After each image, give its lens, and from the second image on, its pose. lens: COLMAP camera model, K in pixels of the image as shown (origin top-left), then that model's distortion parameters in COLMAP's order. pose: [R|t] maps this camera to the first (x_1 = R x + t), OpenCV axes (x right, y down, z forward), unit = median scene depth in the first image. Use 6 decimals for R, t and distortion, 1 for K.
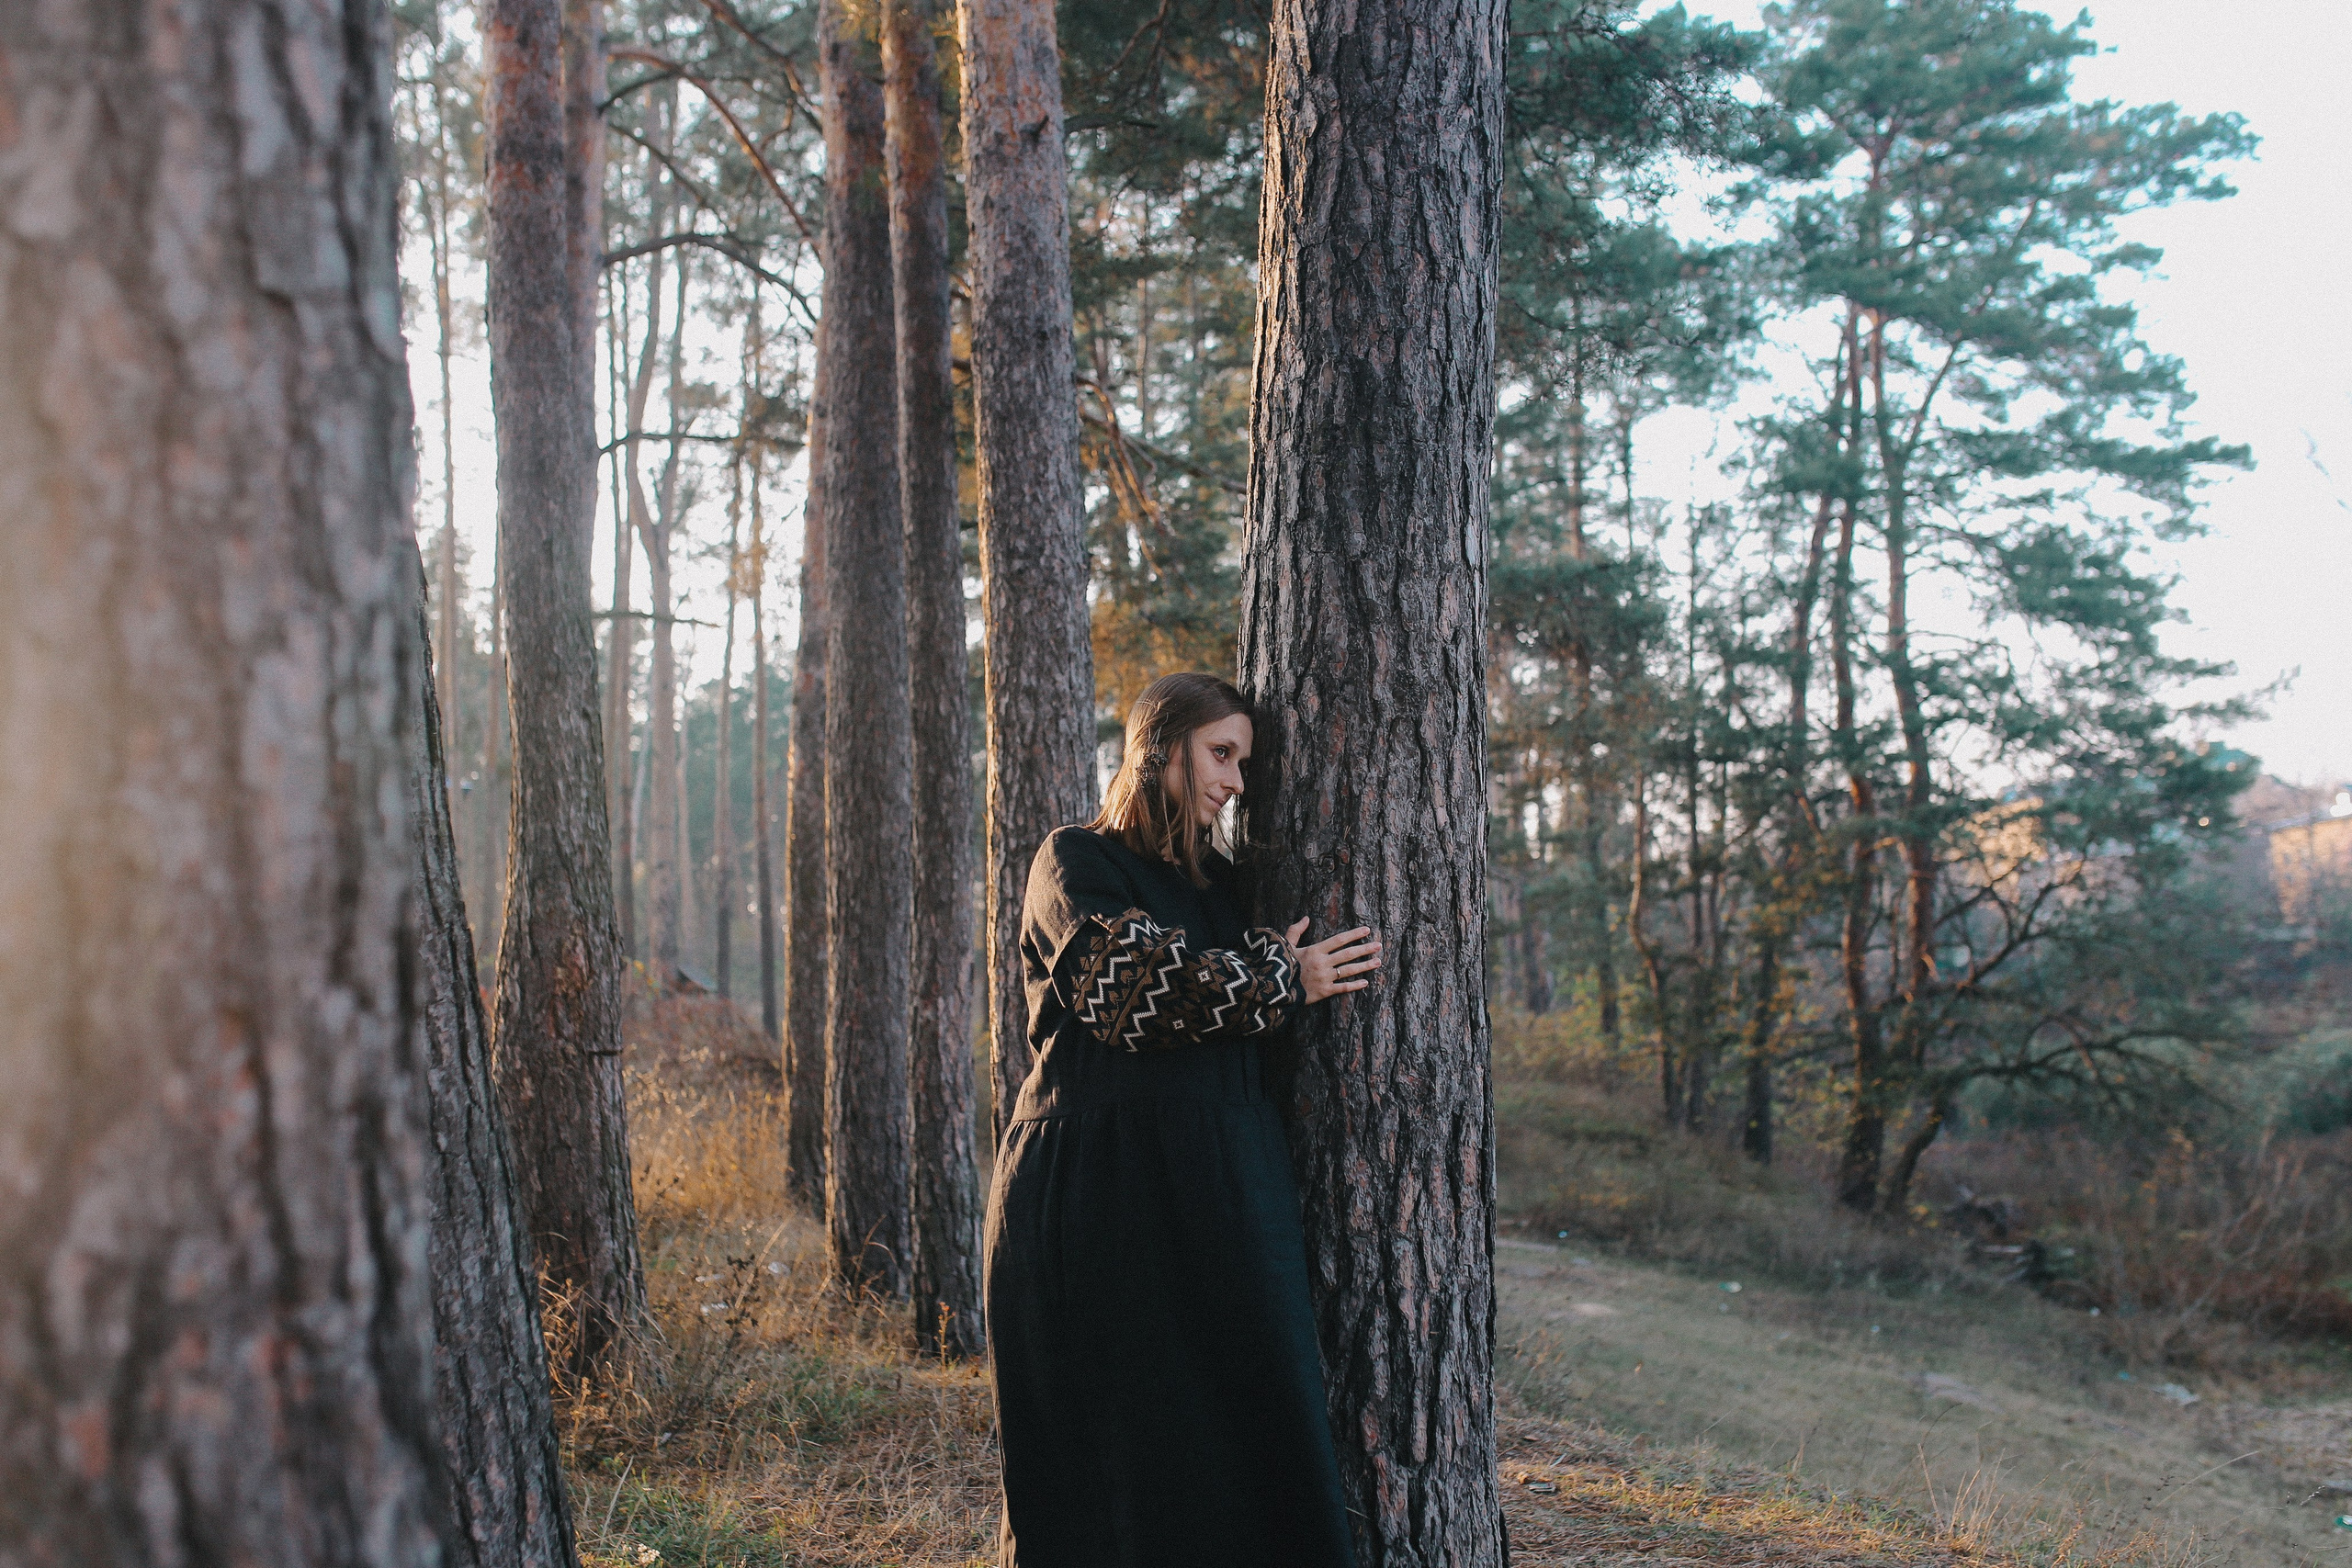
lens RADIAL K [[2244.4, 0, 1235.0], [0, 2244.4, 850.6], [0, 0, 1]] dist [-0.018126, 0.000000]
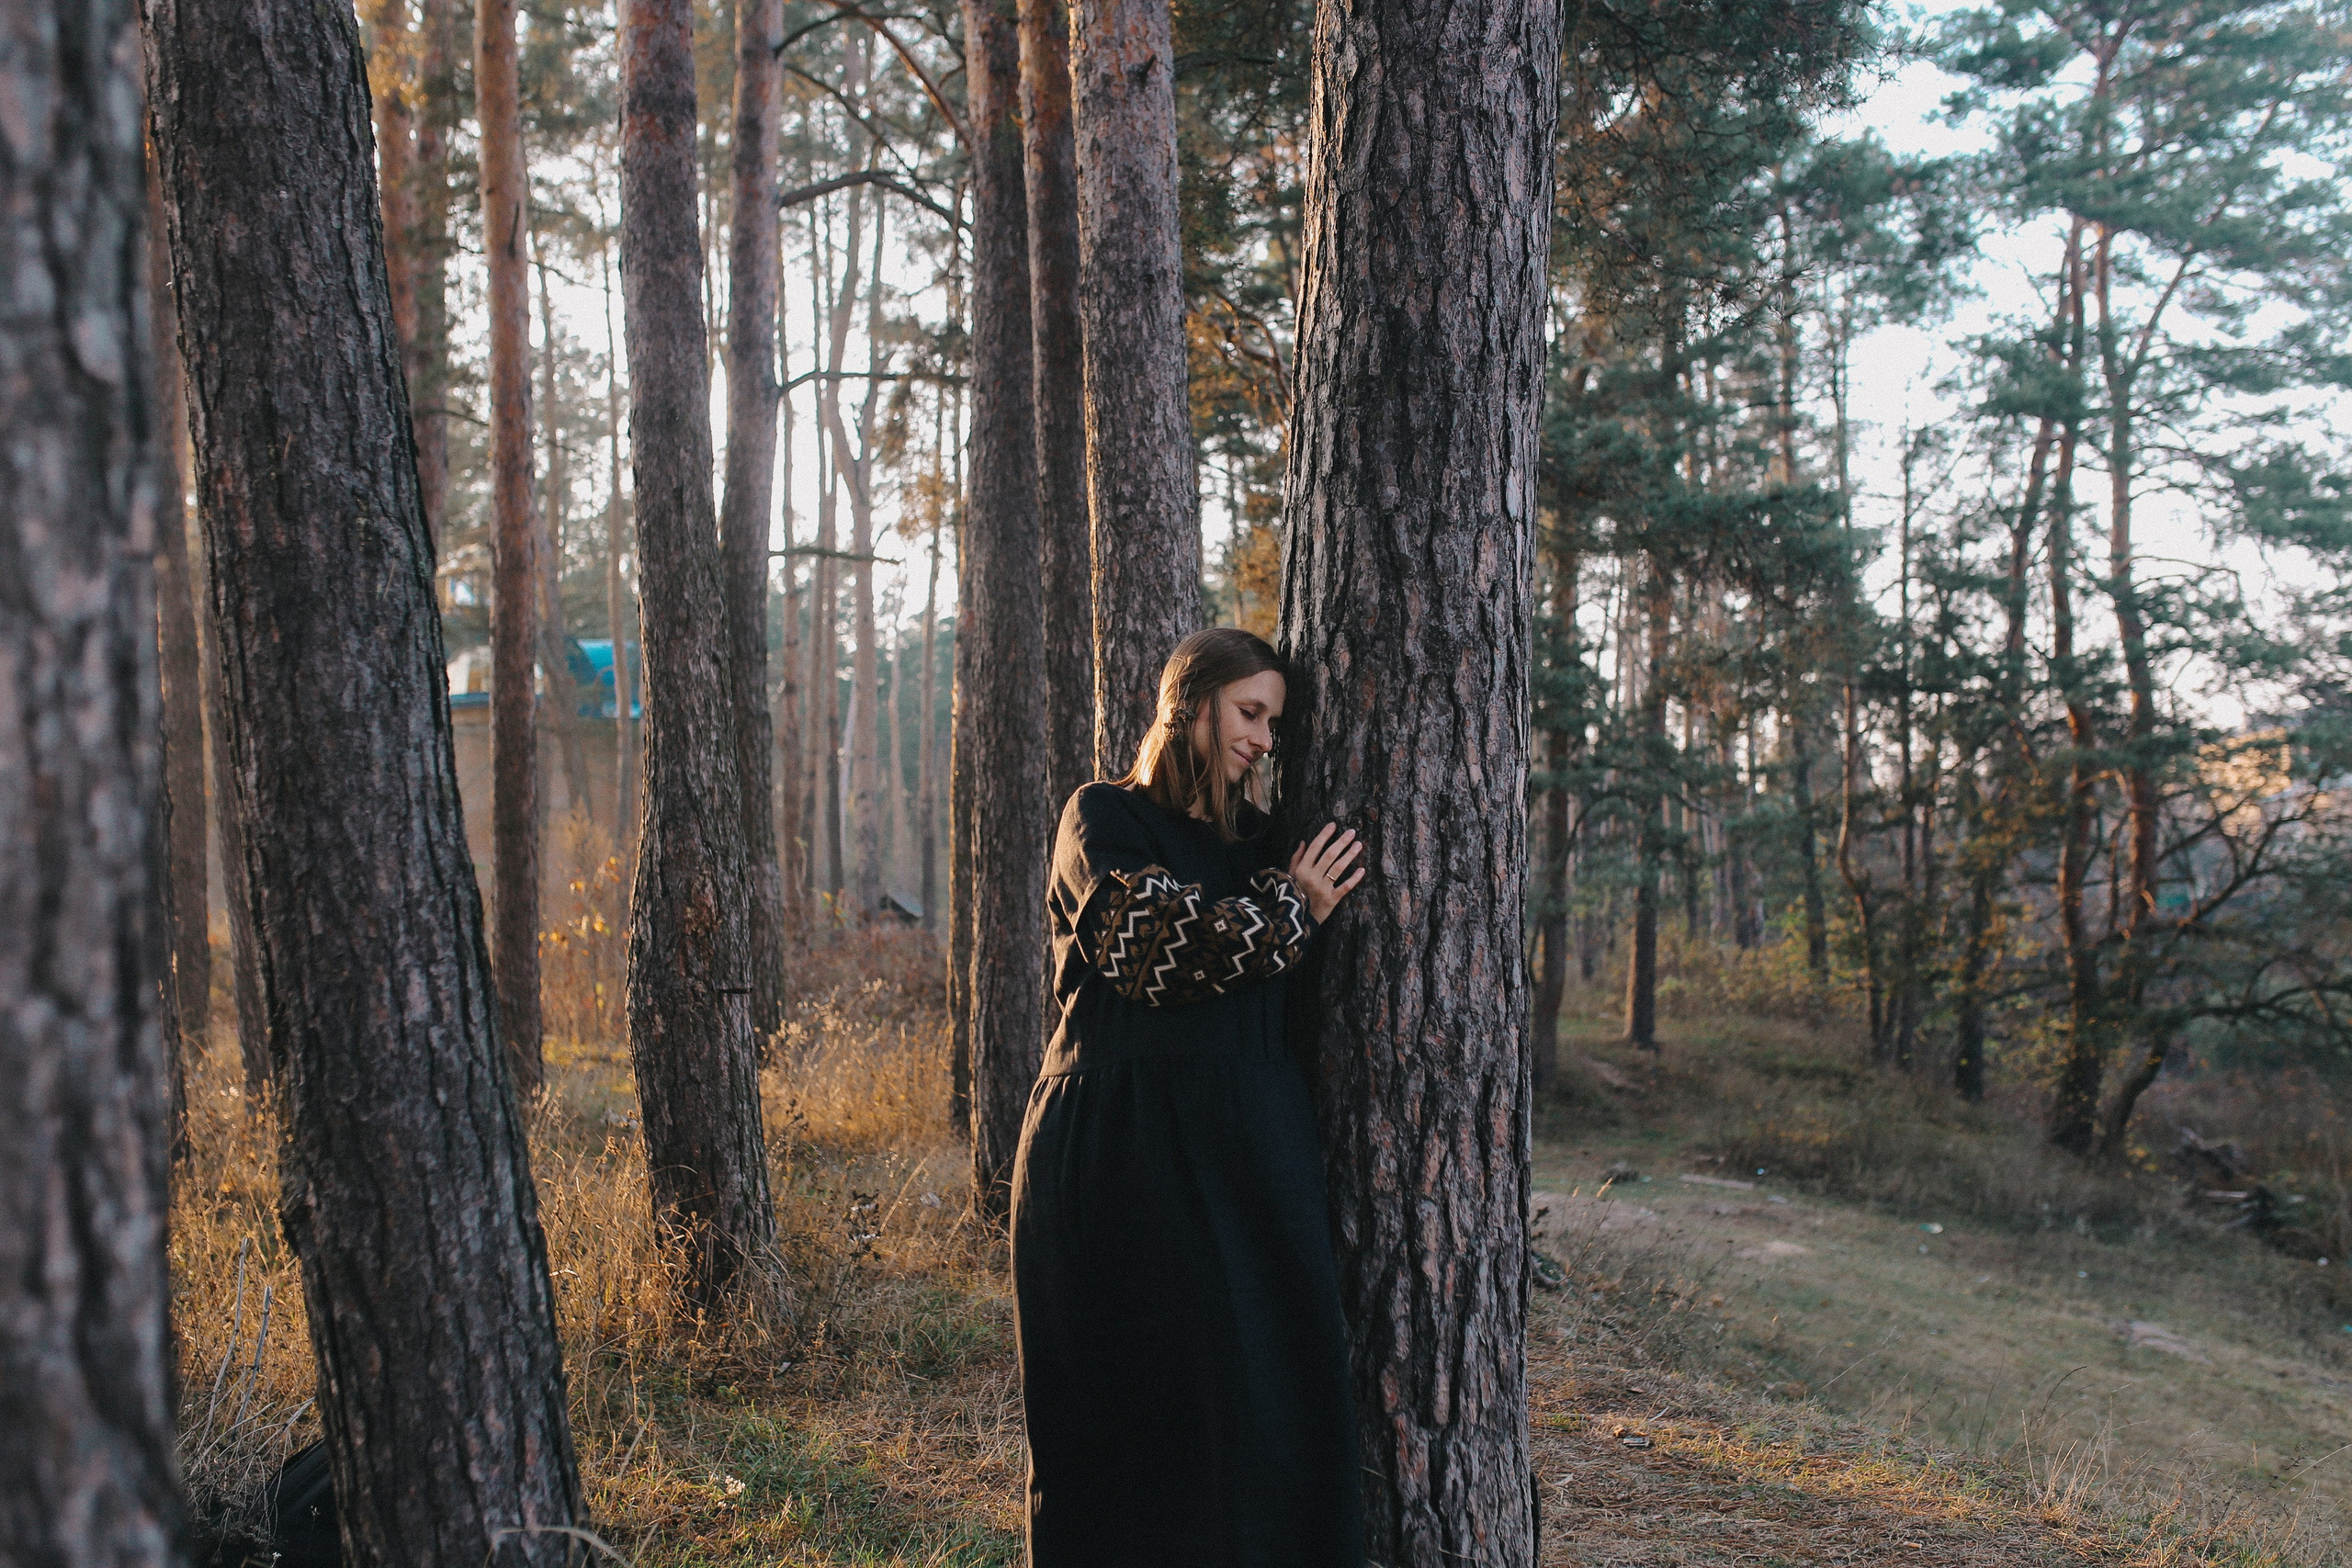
lens RADIAL K [[2244.4, 0, 1239.3], [0, 2244.4, 846.2], [0, 0, 1]] dist [-0.018126, 0.000000]
pose [[0.995633, 0.004948, -0.093222, 0.078337], [-0.002129, 0.999538, 0.030306, -0.012724], [0.093329, -0.029975, 0.995184, 0.007795]]
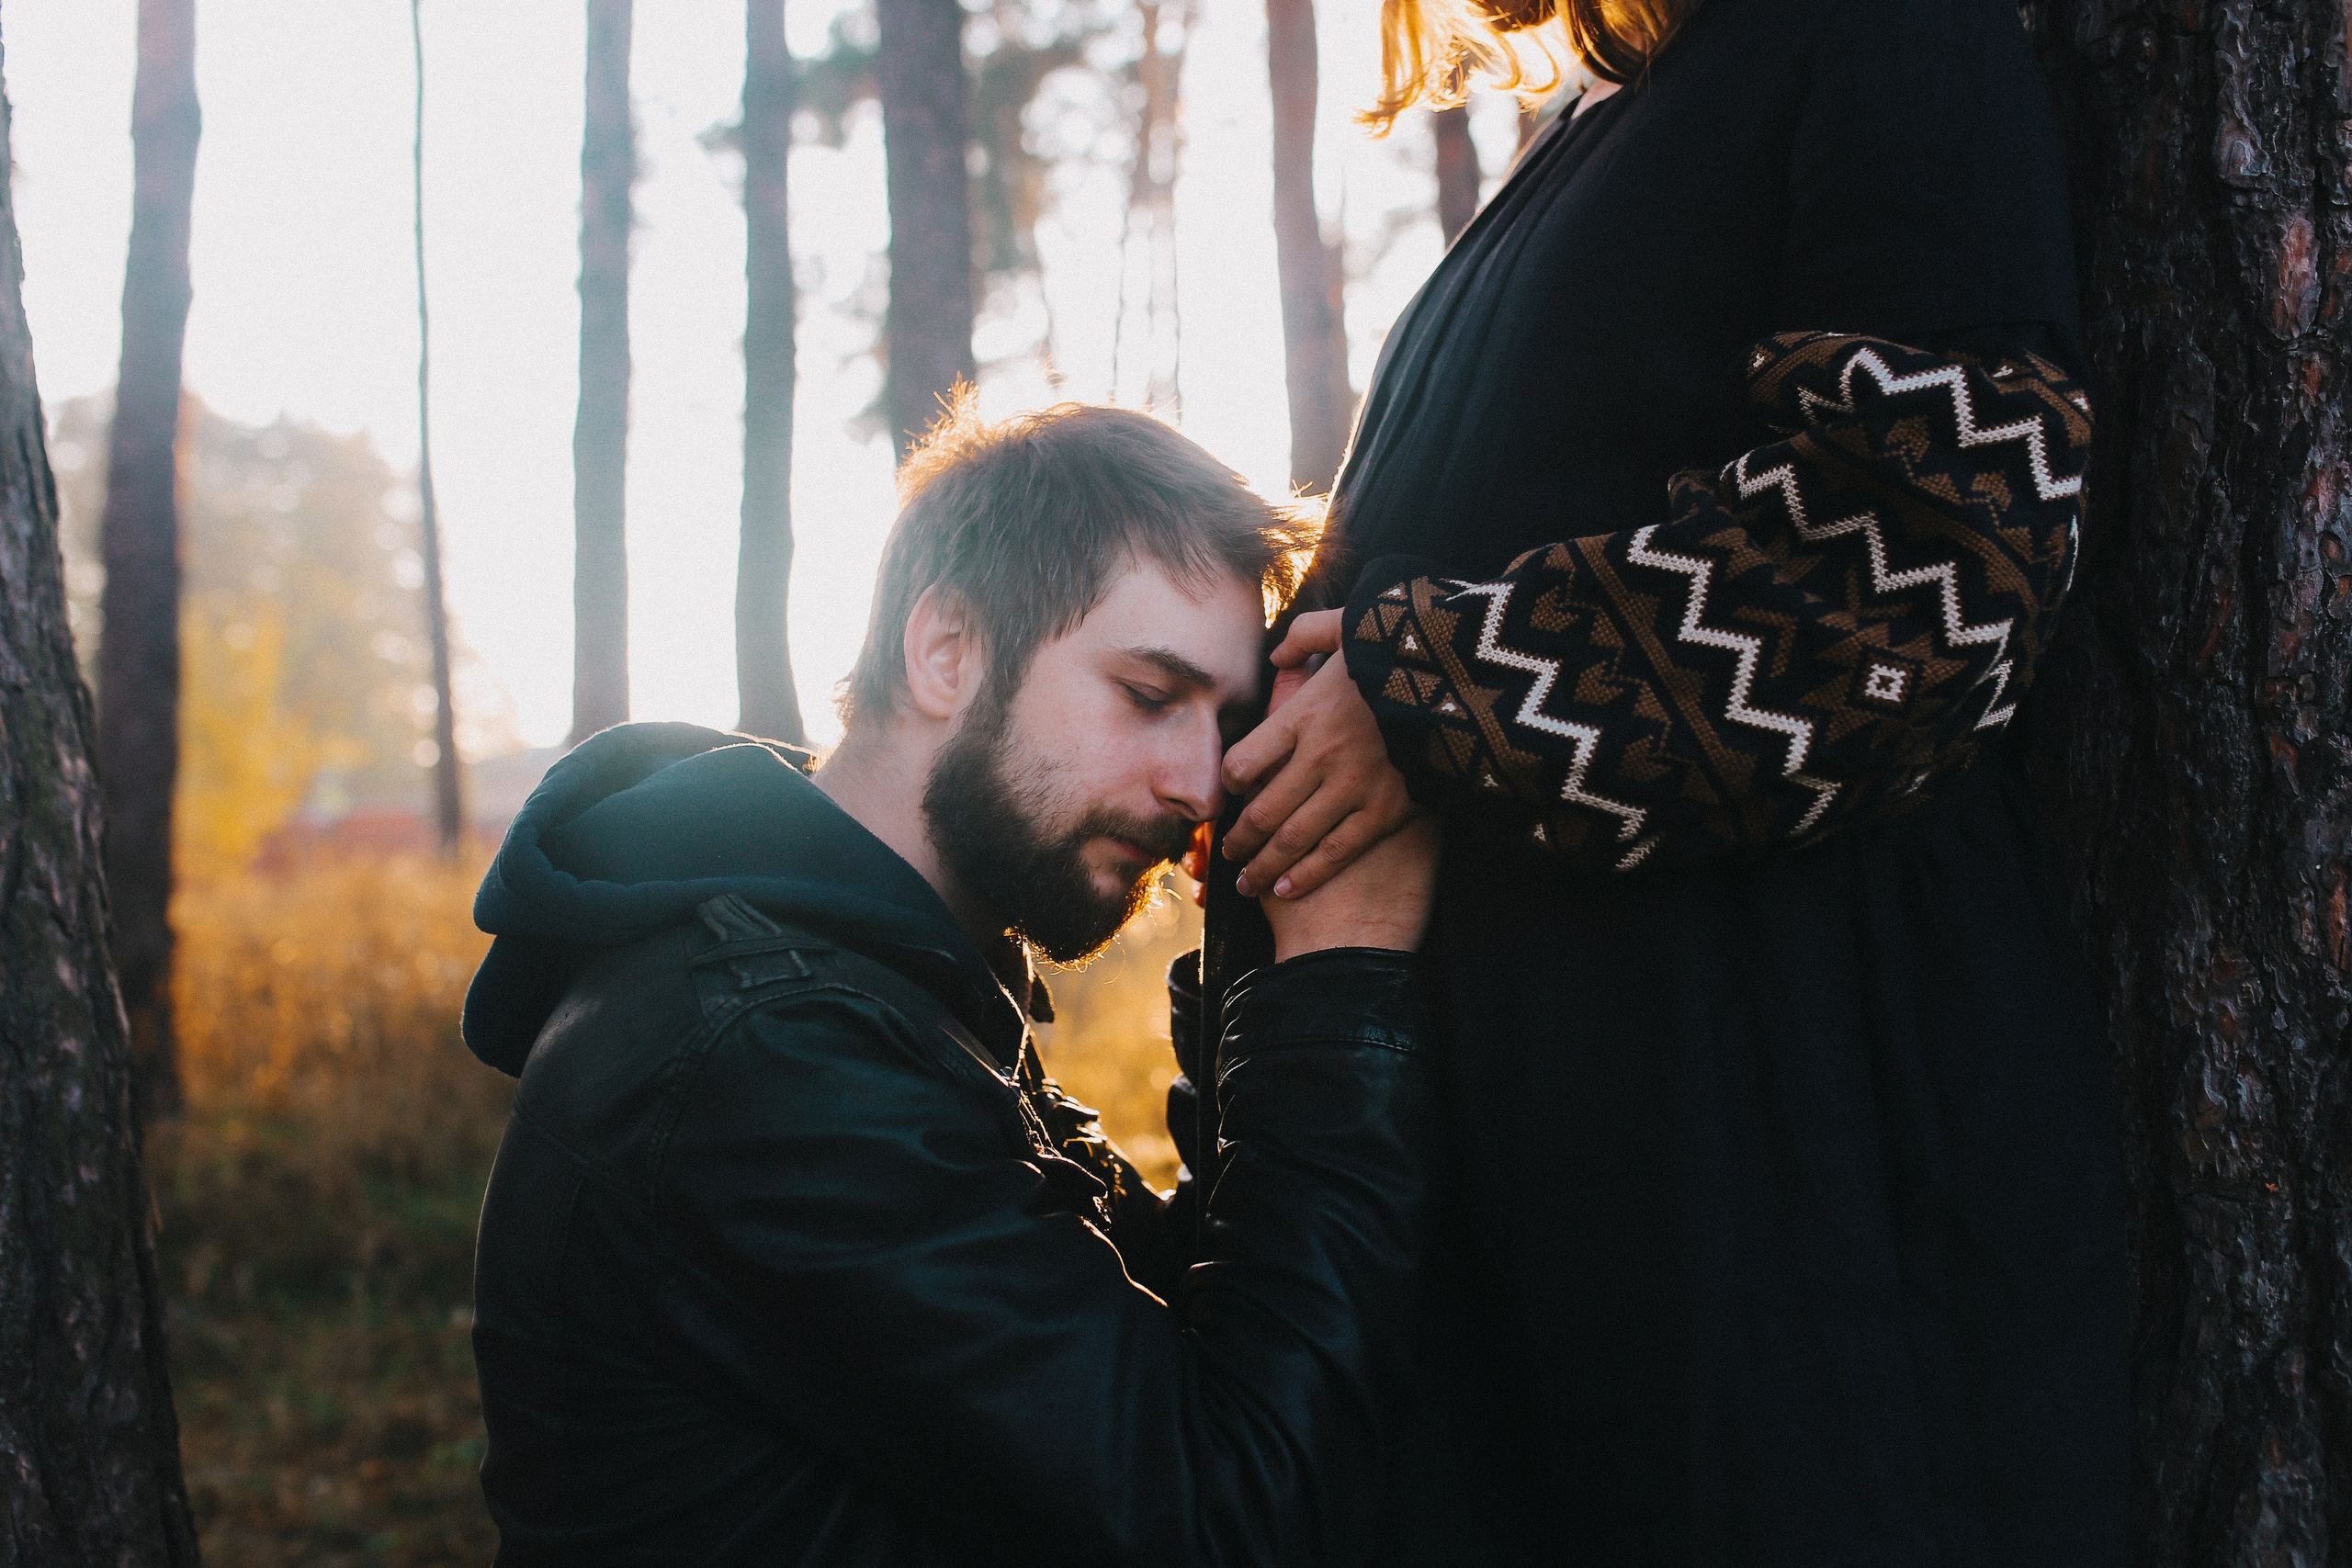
lens RADIAL K [[2244.4, 0, 1175.1], [0, 2244.4, 792.5], [0, 0, 1]] dist [-0.018126, 0.000000]
pose [[0.696230, -0.017206, -0.717613, 0.166318], [0.048571, 0.998551, 0.023181, 0.094828], [0.716174, -0.050994, 0.696057, 0.635494]]
